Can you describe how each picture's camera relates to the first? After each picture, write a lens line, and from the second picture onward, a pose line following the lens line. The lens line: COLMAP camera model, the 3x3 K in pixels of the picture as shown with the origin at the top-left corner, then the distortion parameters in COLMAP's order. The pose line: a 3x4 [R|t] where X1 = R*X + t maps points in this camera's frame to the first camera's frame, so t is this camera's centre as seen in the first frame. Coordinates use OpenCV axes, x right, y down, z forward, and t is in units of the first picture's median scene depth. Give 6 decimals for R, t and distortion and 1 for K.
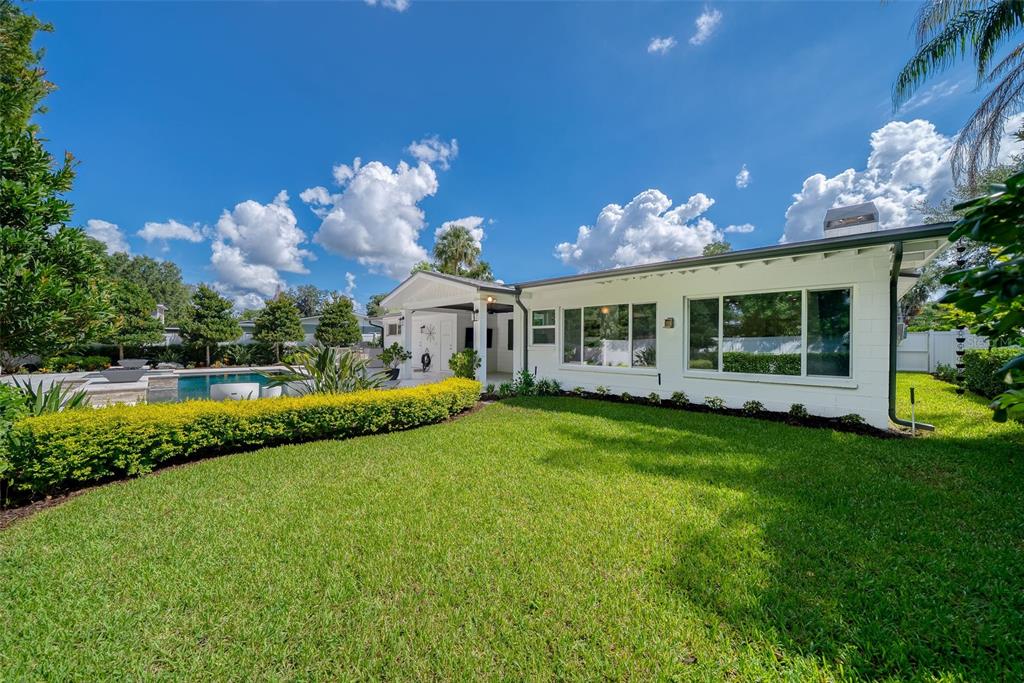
lens RADIAL K [[361.3, 0, 512.0], [0, 361.3, 341.5], [0, 0, 1]] dist [-0.020897, -0.000030]
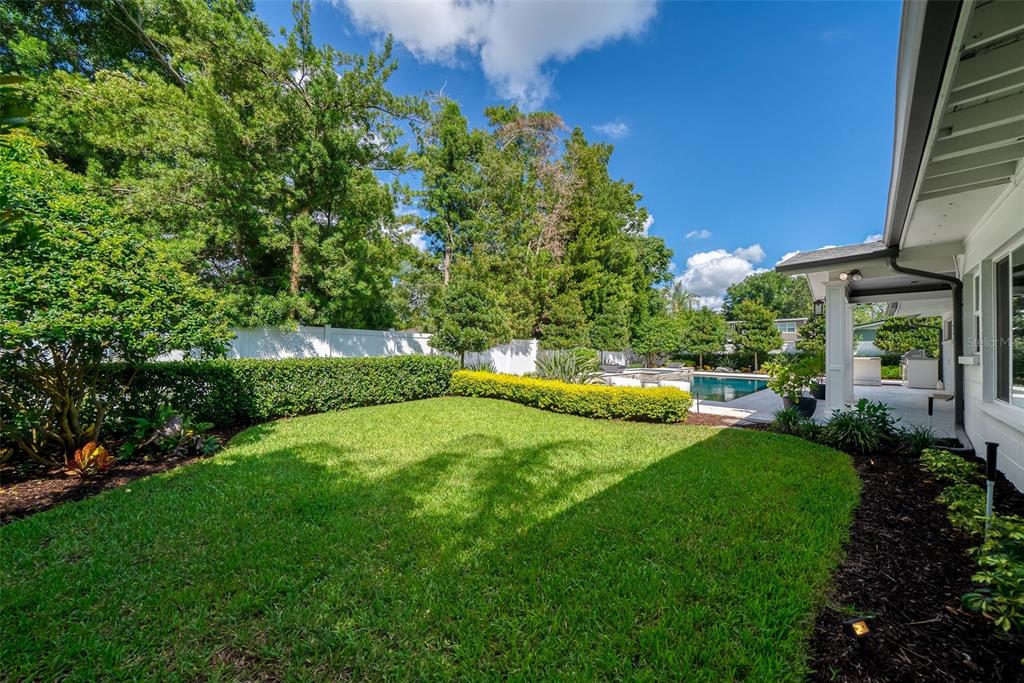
lens RADIAL K [[361.3, 0, 512.0], [0, 361.3, 341.5], [0, 0, 1]] dist [-0.020897, -0.000030]
pose [[-0.048916, -0.029572, -0.998365, 1.254173], [-0.001696, 0.999563, -0.029524, 0.025502], [0.998801, 0.000249, -0.048945, 1.061329]]
